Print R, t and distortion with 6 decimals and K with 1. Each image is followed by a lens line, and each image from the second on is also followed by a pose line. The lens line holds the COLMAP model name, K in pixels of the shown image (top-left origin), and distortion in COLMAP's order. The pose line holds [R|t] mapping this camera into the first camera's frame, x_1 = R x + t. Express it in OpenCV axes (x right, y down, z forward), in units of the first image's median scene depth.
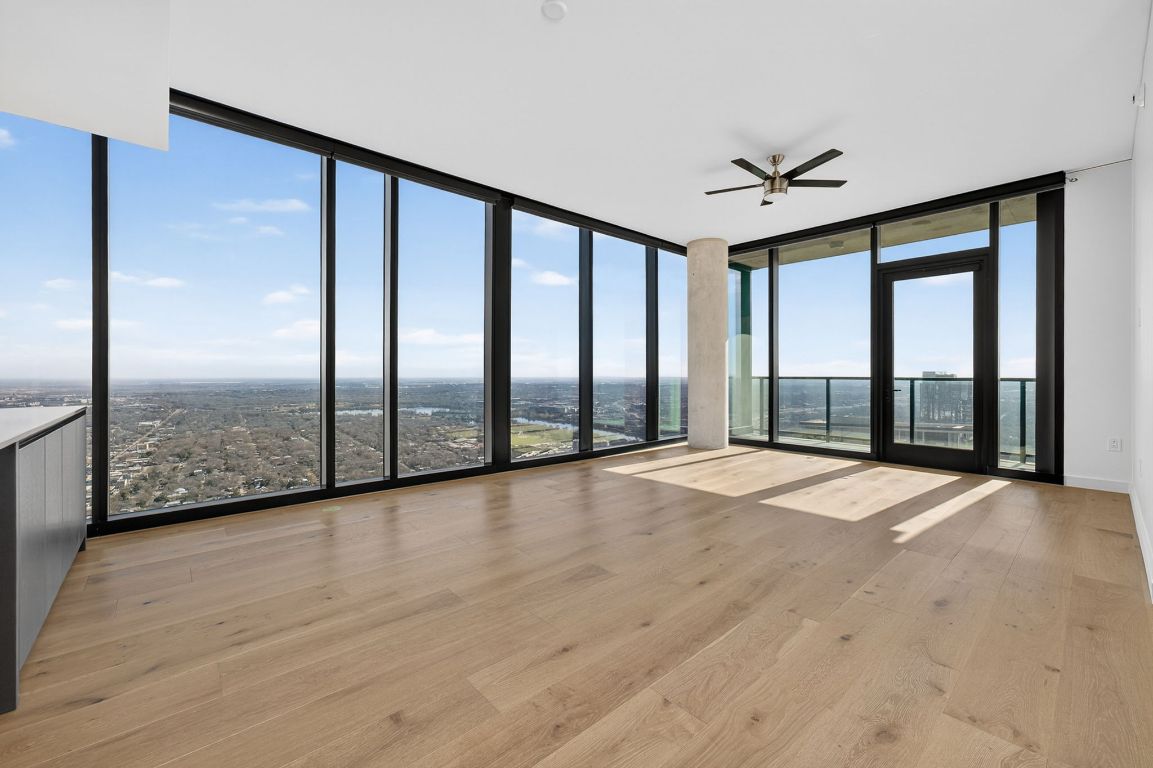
lens RADIAL K [[465.9, 0, 582.0], [0, 465.9, 370.4], [0, 0, 1]] dist [-0.003045, 0.003280]
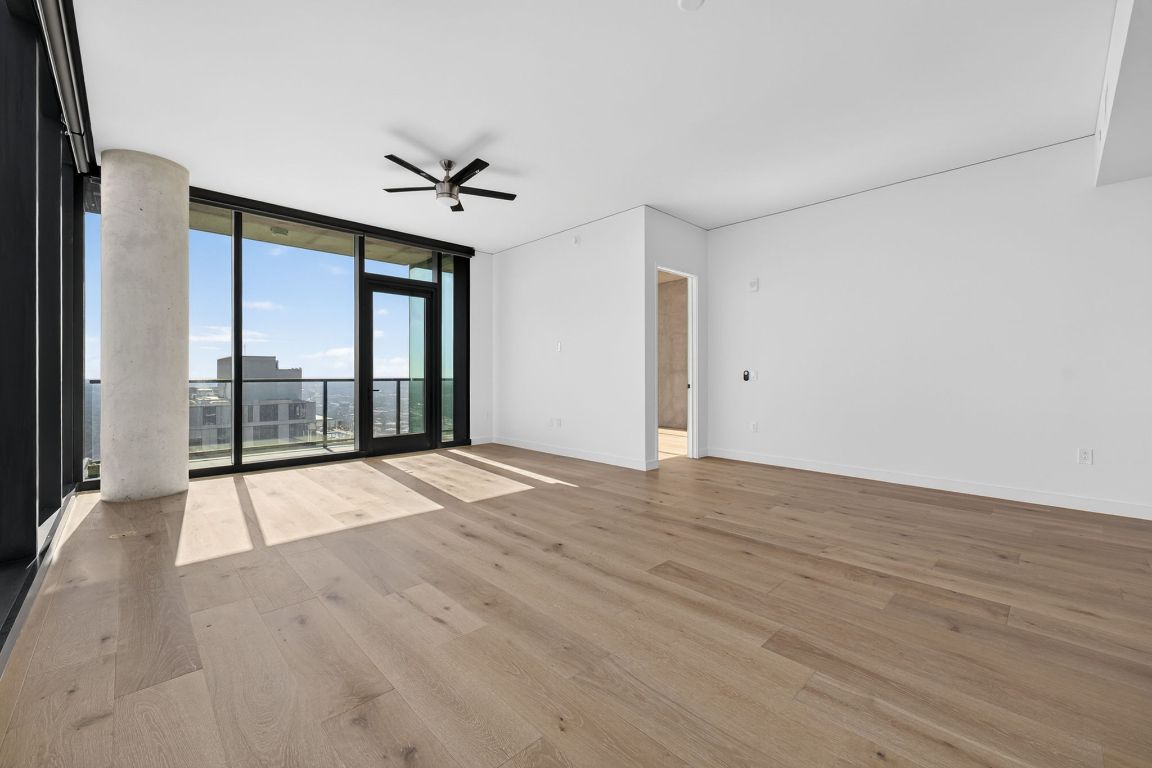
lens RADIAL K [[465.5, 0, 566.8], [0, 465.5, 378.2], [0, 0, 1]] dist [-0.003045, 0.003280]
pose [[-0.025915, -0.007678, 0.999635, -0.532062], [-0.008258, 0.999938, 0.007466, 0.002133], [-0.999630, -0.008061, -0.025977, 0.670935]]
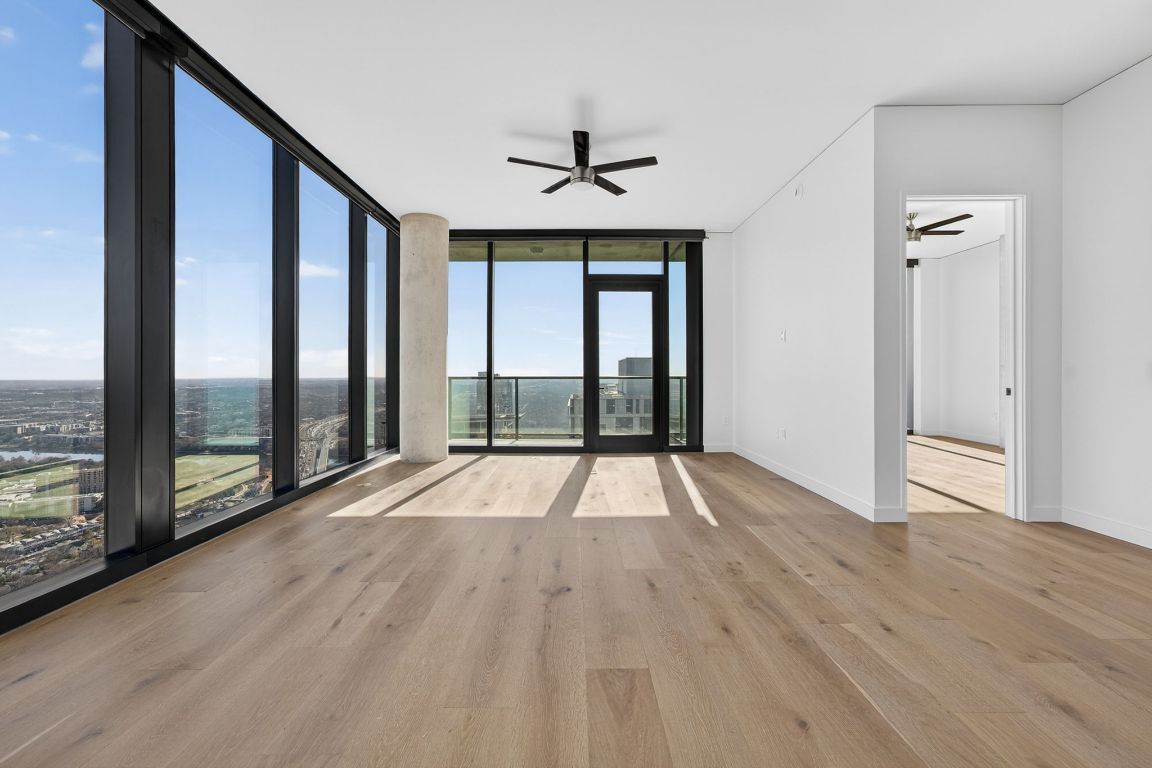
lens RADIAL K [[465.5, 0, 575.0], [0, 465.5, 374.2], [0, 0, 1]] dist [-0.003045, 0.003280]
pose [[0.666126, -0.002001, 0.745837, -0.263205], [-0.003580, 0.999976, 0.005880, 0.002917], [-0.745831, -0.006587, 0.666103, 0.332102]]
